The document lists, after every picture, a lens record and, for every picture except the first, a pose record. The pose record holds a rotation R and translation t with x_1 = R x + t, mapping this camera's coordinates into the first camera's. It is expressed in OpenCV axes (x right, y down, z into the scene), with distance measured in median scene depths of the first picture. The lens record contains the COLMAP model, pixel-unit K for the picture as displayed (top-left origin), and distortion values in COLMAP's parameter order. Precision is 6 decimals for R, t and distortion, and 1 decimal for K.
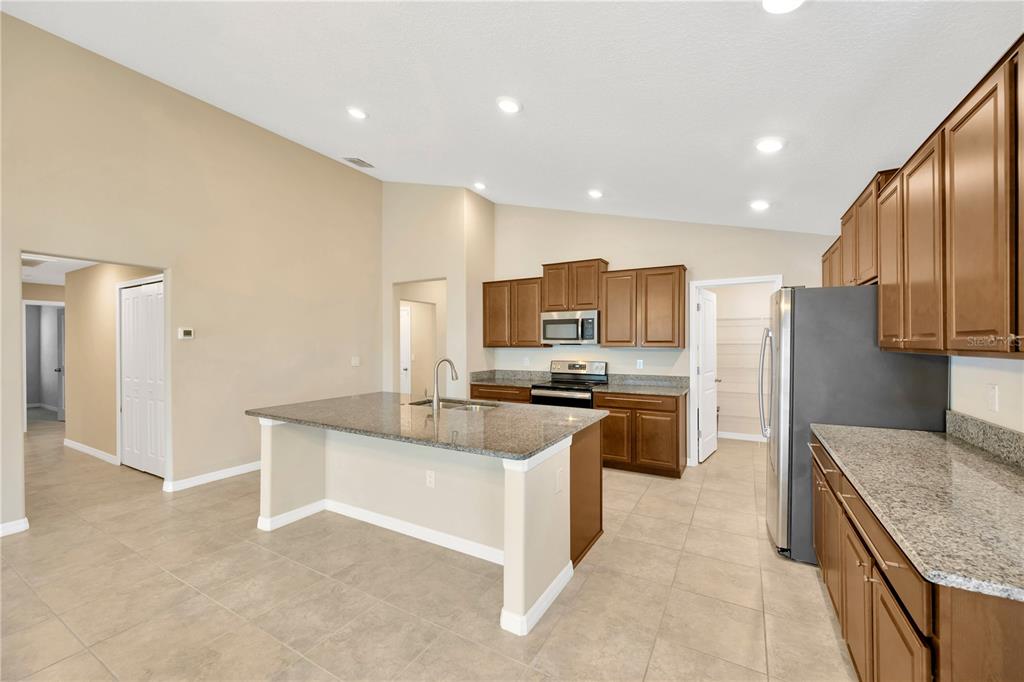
lens RADIAL K [[404.6, 0, 512.2], [0, 404.6, 345.9], [0, 0, 1]] dist [-0.001751, 0.000376]
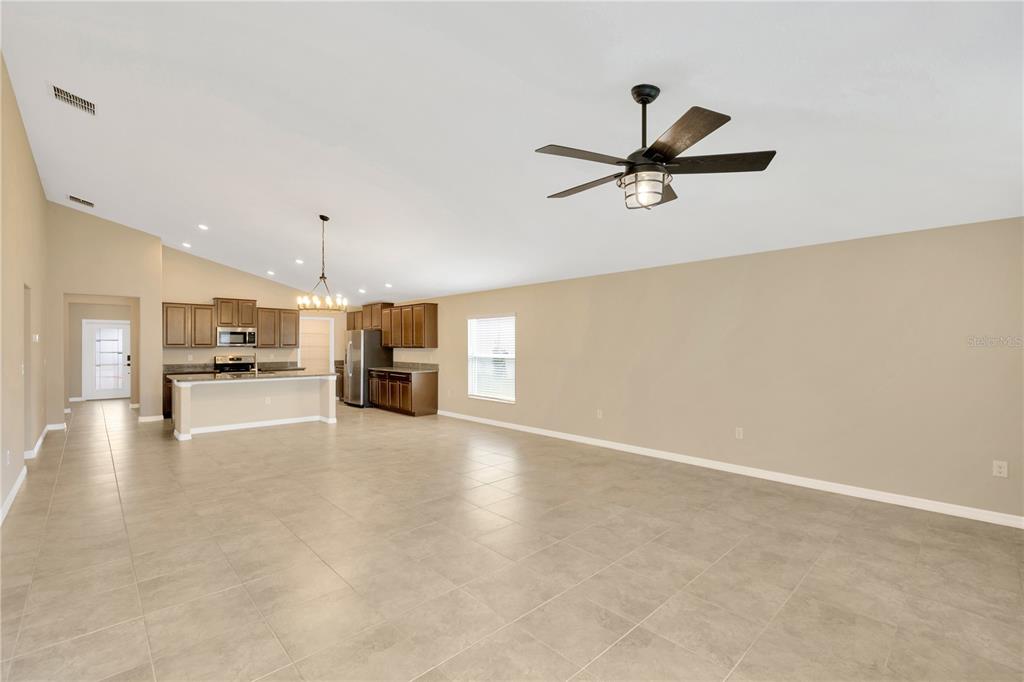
lens RADIAL K [[445.3, 0, 516.0], [0, 445.3, 344.1], [0, 0, 1]] dist [-0.005315, -0.000395]
pose [[0.282371, 0.004697, 0.959294, -1.419621], [0.004909, 0.999968, -0.006341, 0.005740], [-0.959293, 0.006499, 0.282338, -0.729731]]
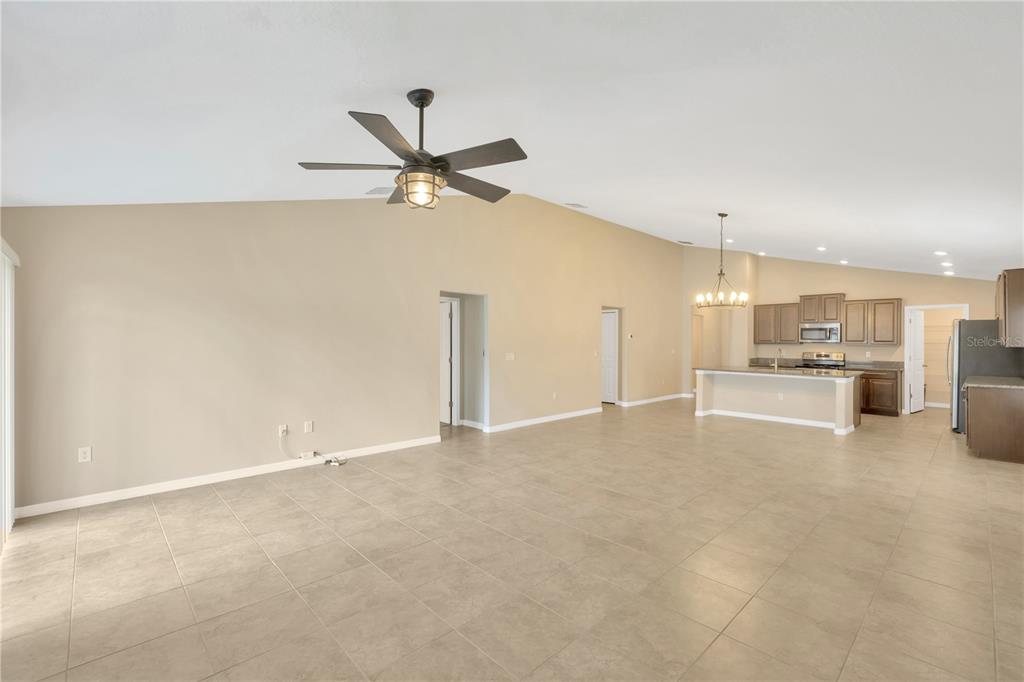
lens RADIAL K [[445.3, 0, 510.6], [0, 445.3, 340.8], [0, 0, 1]] dist [-0.005315, -0.000395]
pose [[0.957674, 0.006128, -0.287790, -0.592884], [-0.007921, 0.999956, -0.005065, 0.009920], [0.287746, 0.007130, 0.957680, -1.226210]]
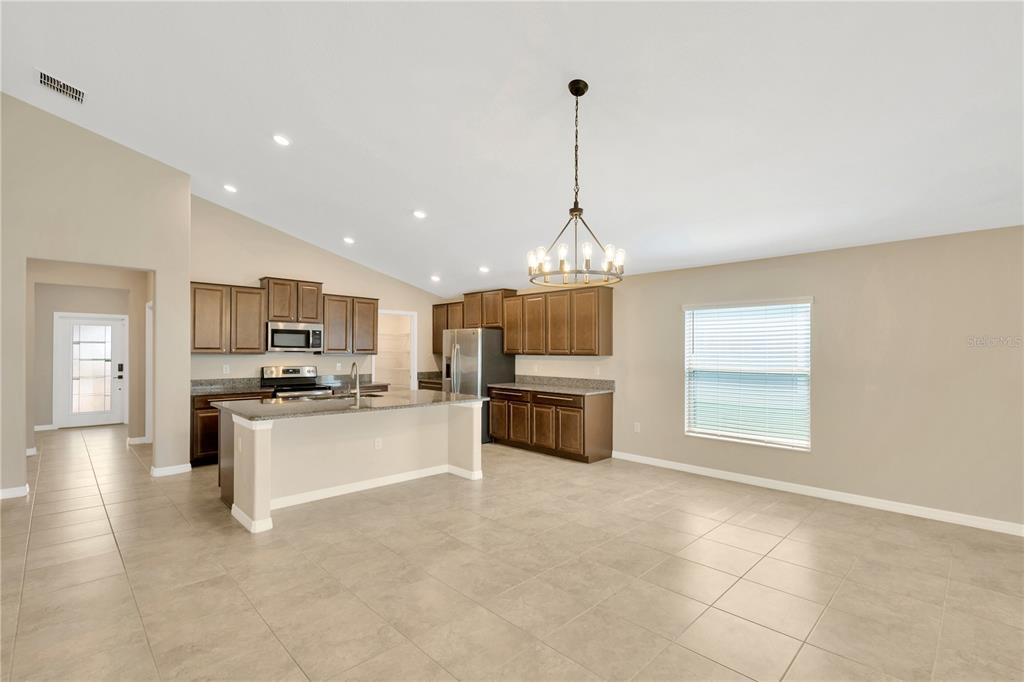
lens RADIAL K [[467.0, 0, 515.9], [0, 467.0, 350.4], [0, 0, 1]] dist [0.003314, -0.001306]
pose [[0.270901, 0.005118, 0.962594, -1.012378], [0.000956, 0.999984, -0.005586, 0.001011], [-0.962607, 0.002433, 0.270892, 0.035786]]
